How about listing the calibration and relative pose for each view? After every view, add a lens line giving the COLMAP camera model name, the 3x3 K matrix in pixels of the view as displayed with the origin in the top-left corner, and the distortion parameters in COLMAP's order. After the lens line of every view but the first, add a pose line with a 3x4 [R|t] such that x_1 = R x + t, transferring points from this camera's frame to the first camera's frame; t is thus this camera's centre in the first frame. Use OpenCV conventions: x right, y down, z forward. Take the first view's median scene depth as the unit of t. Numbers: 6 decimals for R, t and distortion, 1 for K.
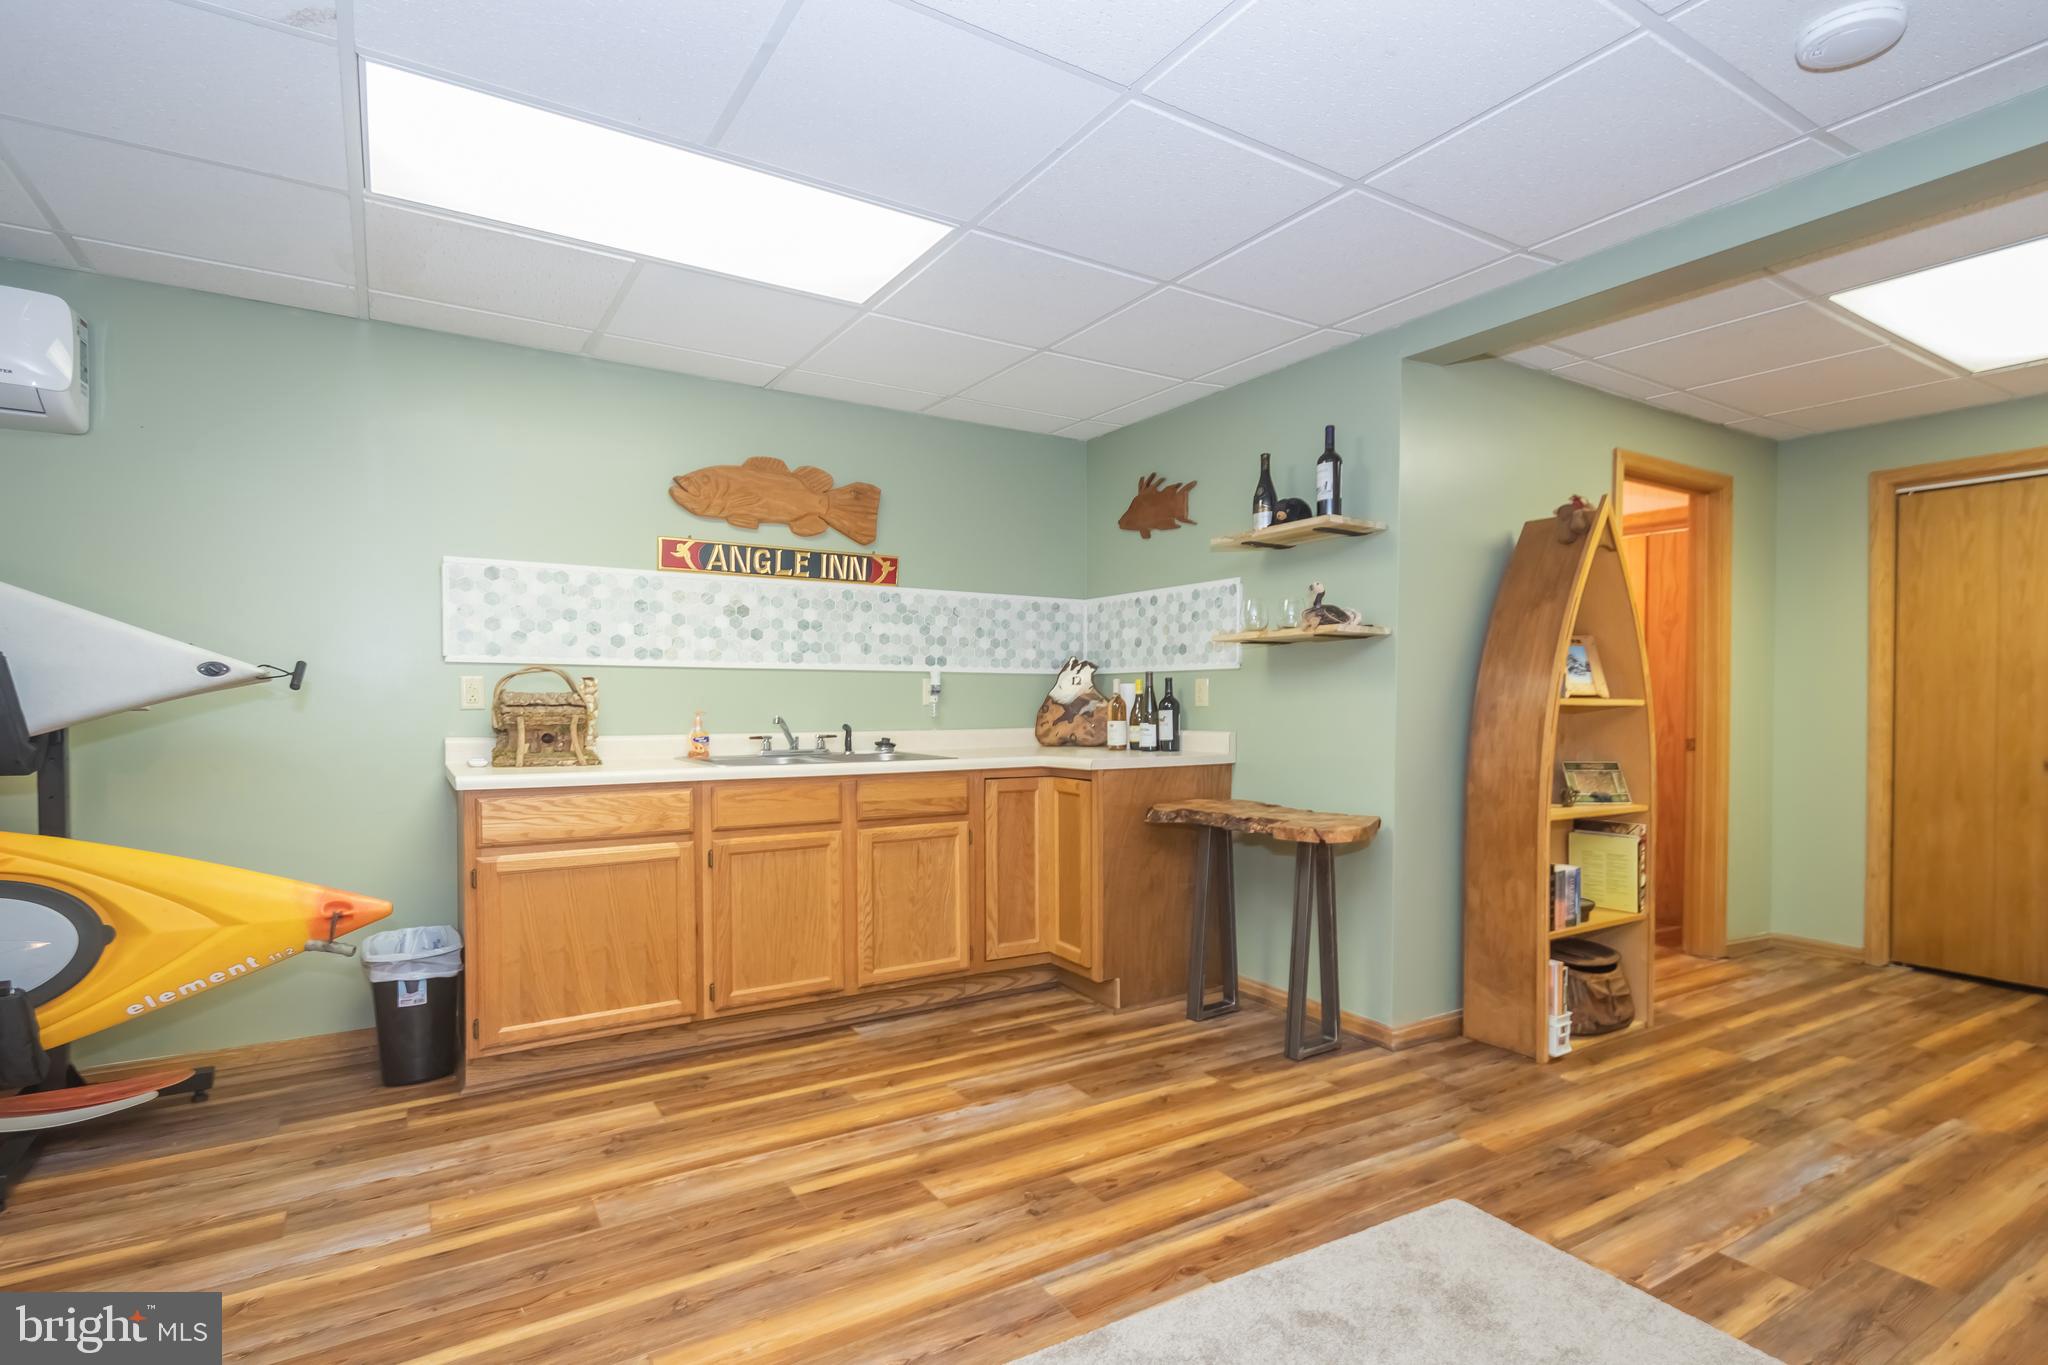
lens RADIAL K [[867.6, 0, 1009.7], [0, 867.6, 720.0], [0, 0, 1]] dist [0.008975, 0.000071]
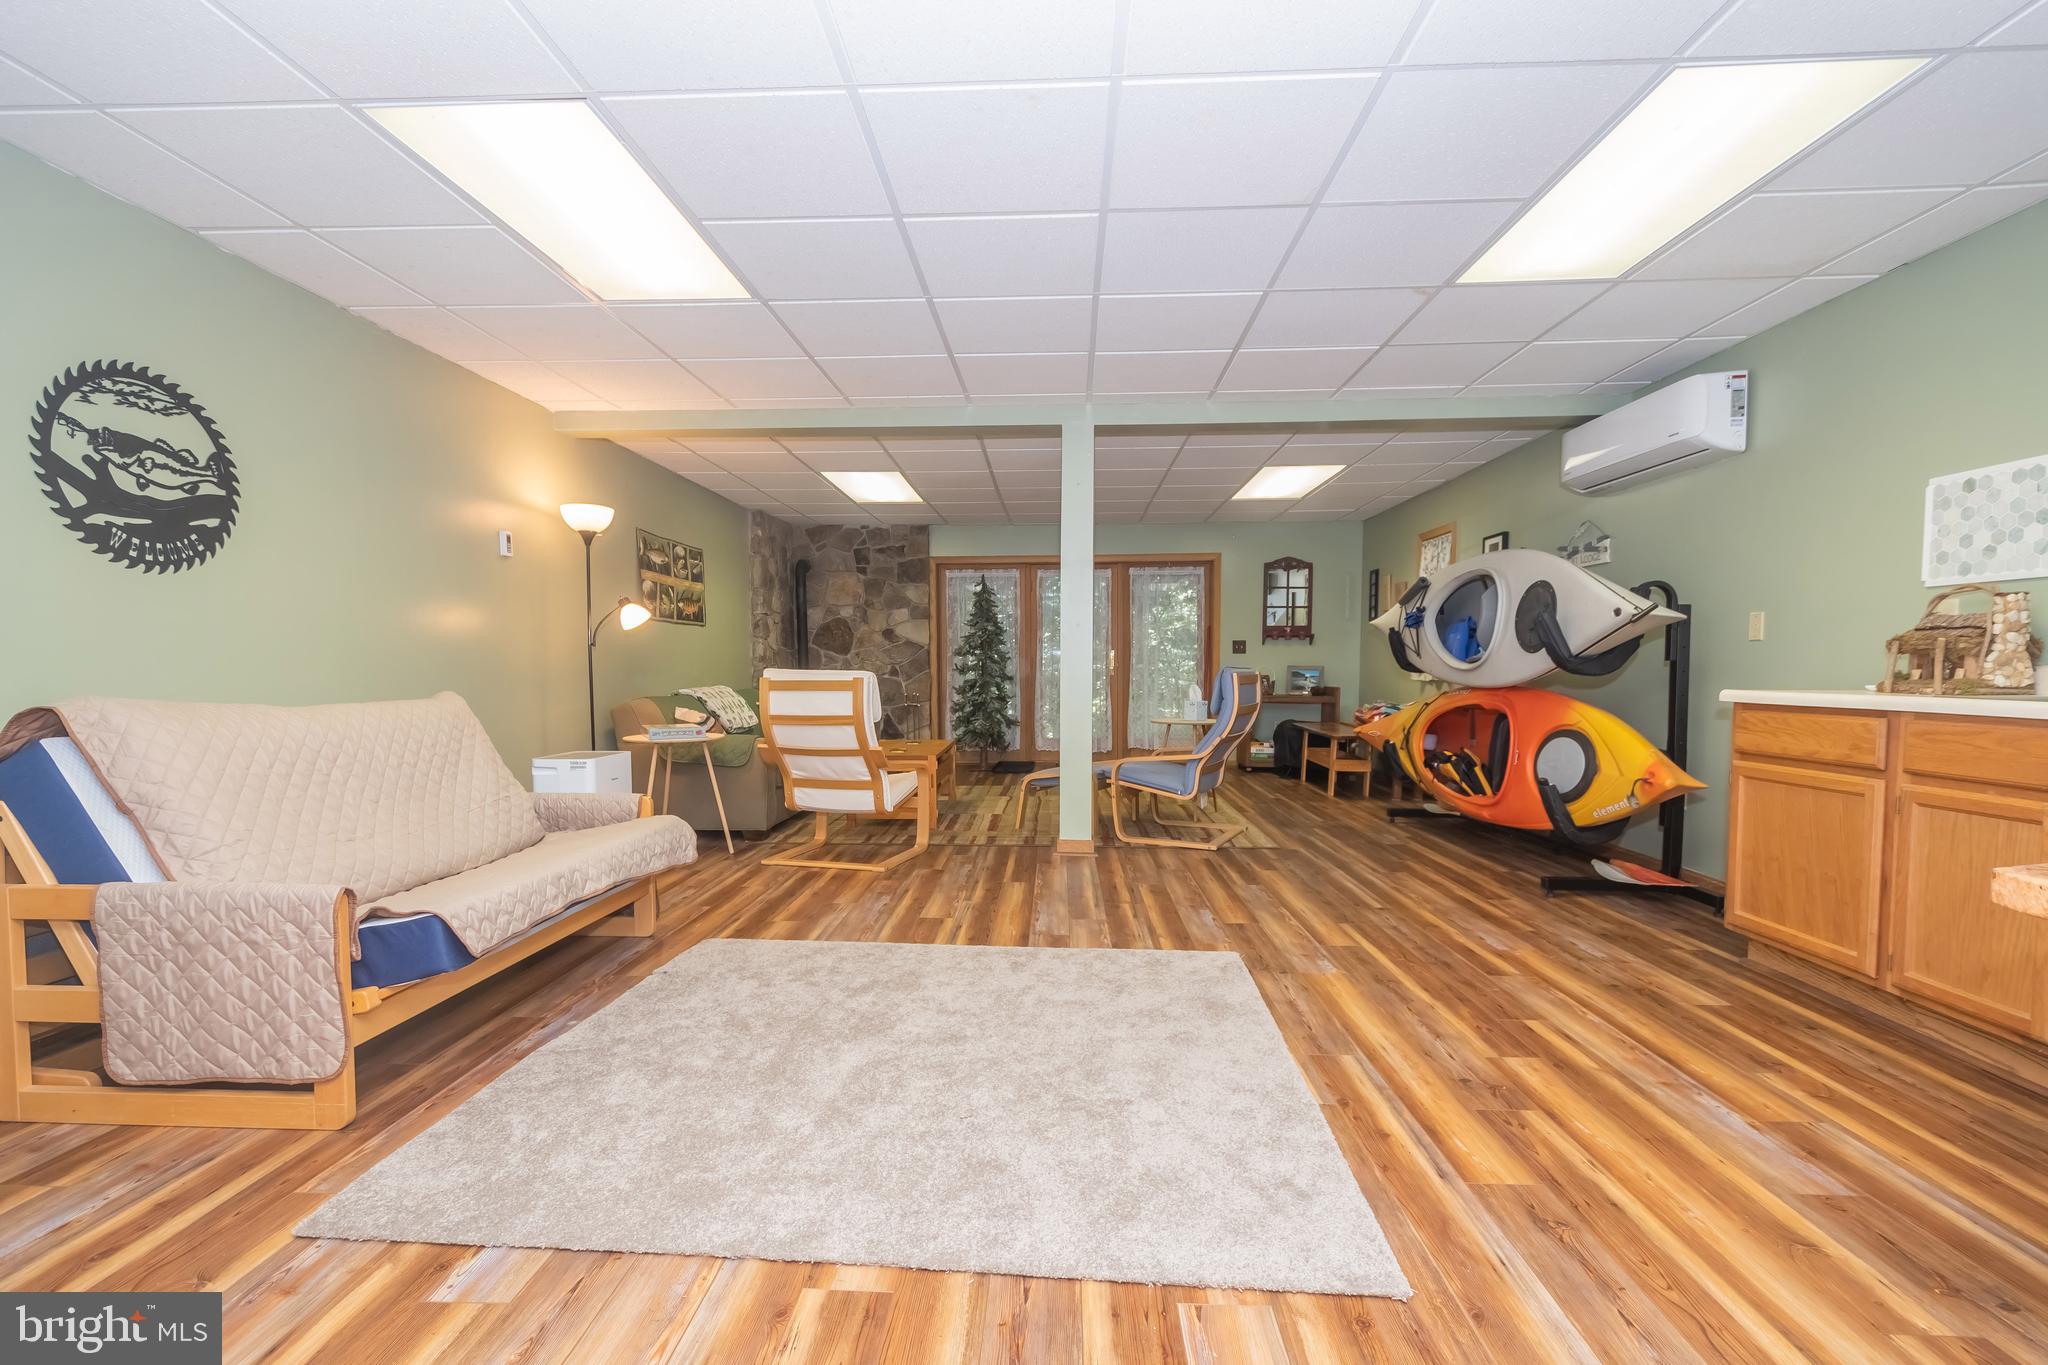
lens RADIAL K [[920.4, 0, 1024.0], [0, 920.4, 682.5], [0, 0, 1]] dist [-0.023165, -0.000165]
pose [[-0.498088, 0.020103, -0.866893, 0.703500], [-0.014576, 0.999396, 0.031550, 0.022714], [0.867004, 0.028350, -0.497494, 0.591265]]
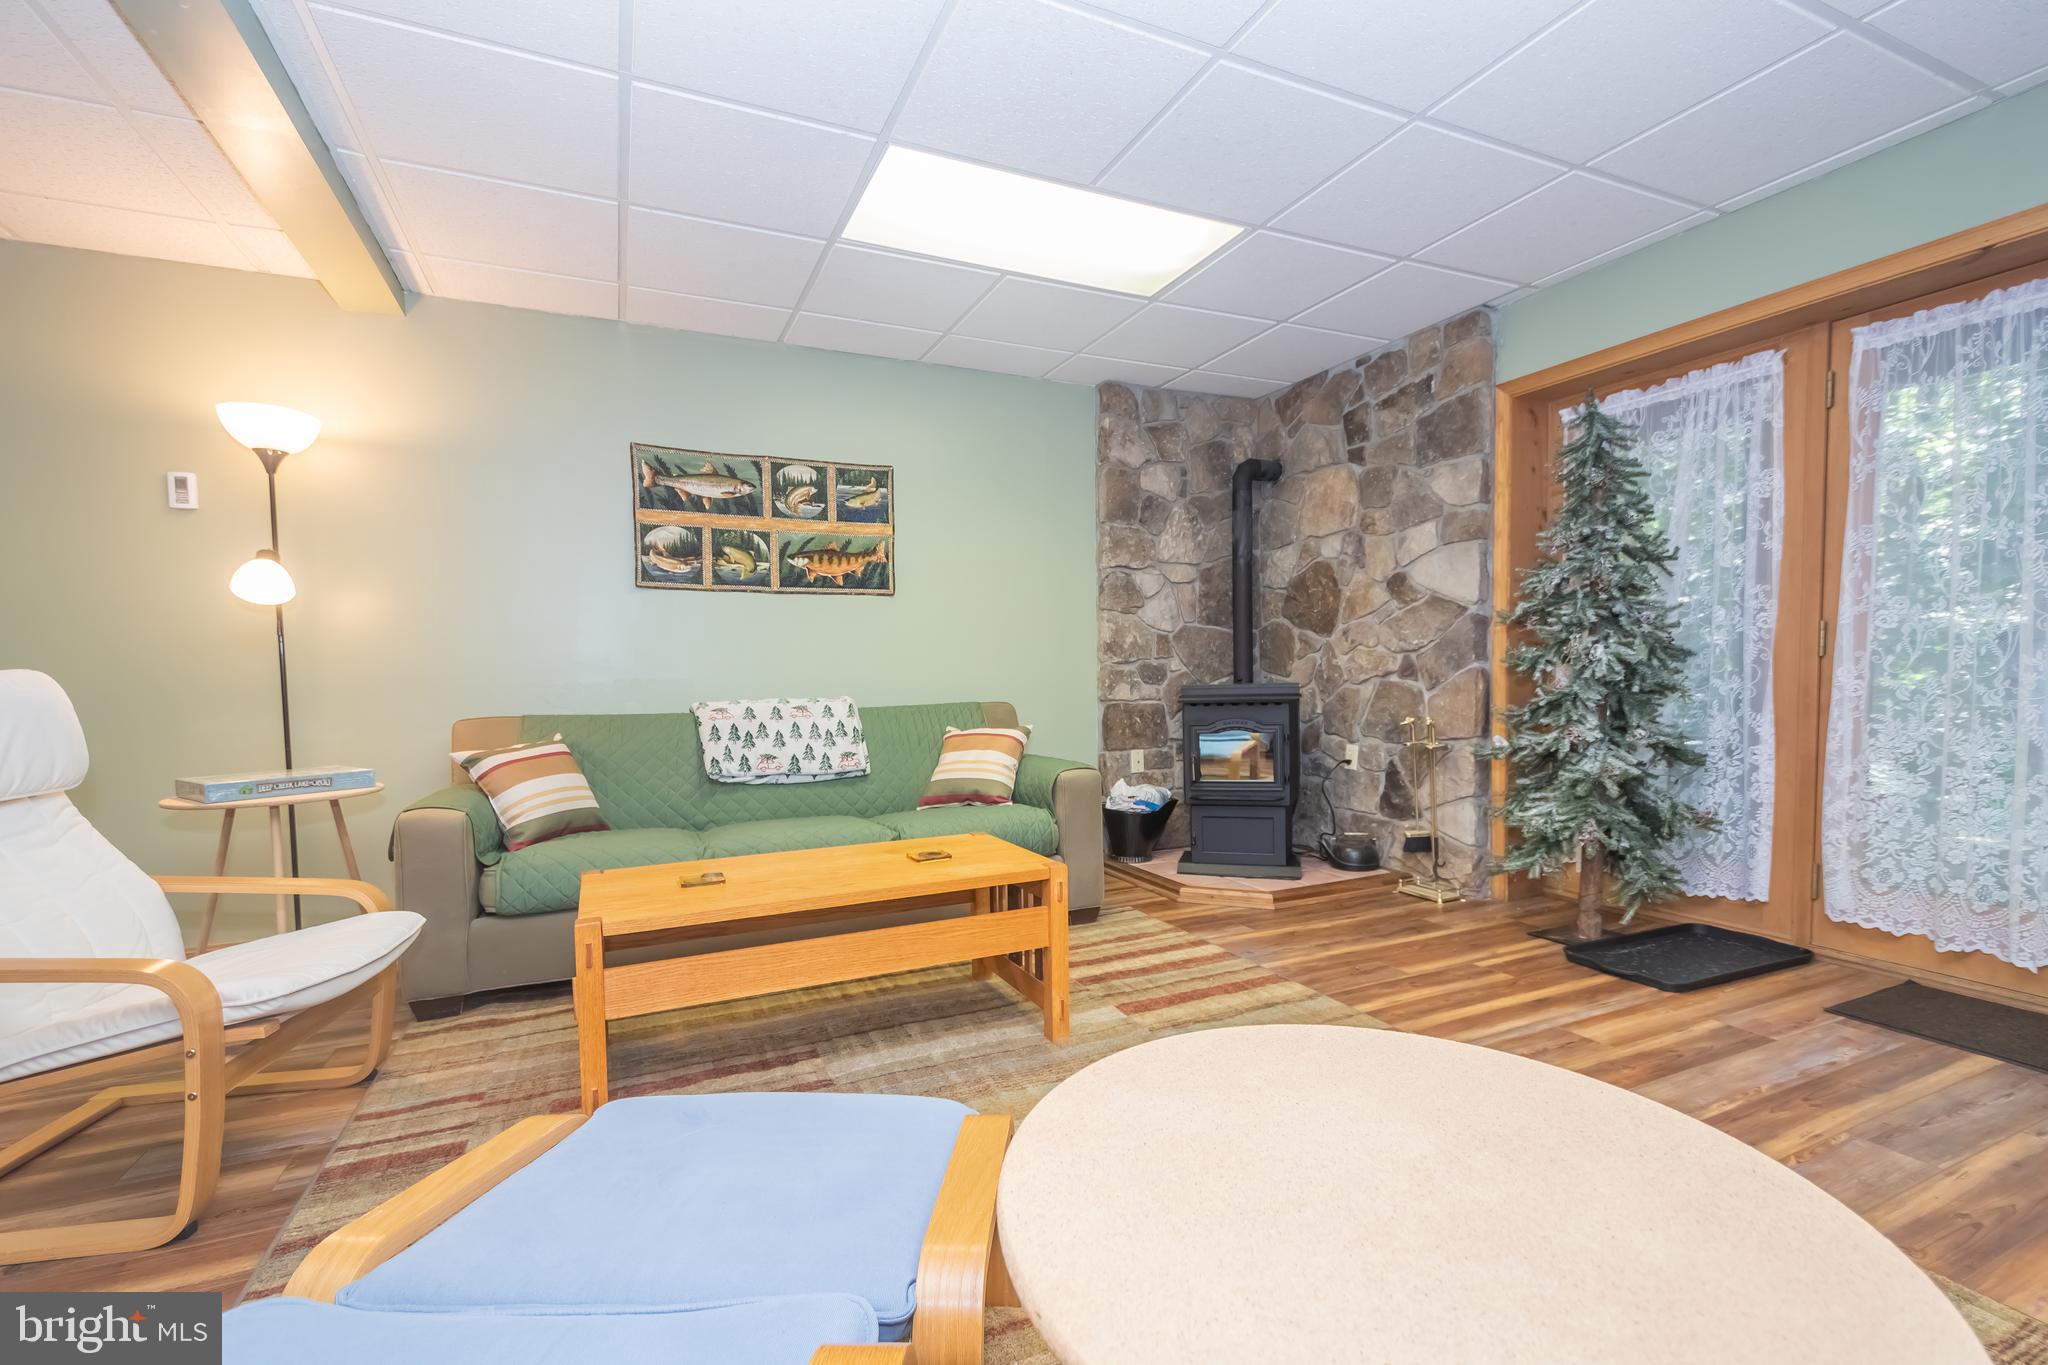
lens RADIAL K [[953.1, 0, 1029.3], [0, 953.1, 714.6], [0, 0, 1]] dist [0.018025, -0.000274]
pose [[-0.998617, 0.015840, 0.050128, -1.078032], [0.018788, 0.998087, 0.058901, 0.060354], [-0.049099, 0.059761, -0.997004, 0.181841]]
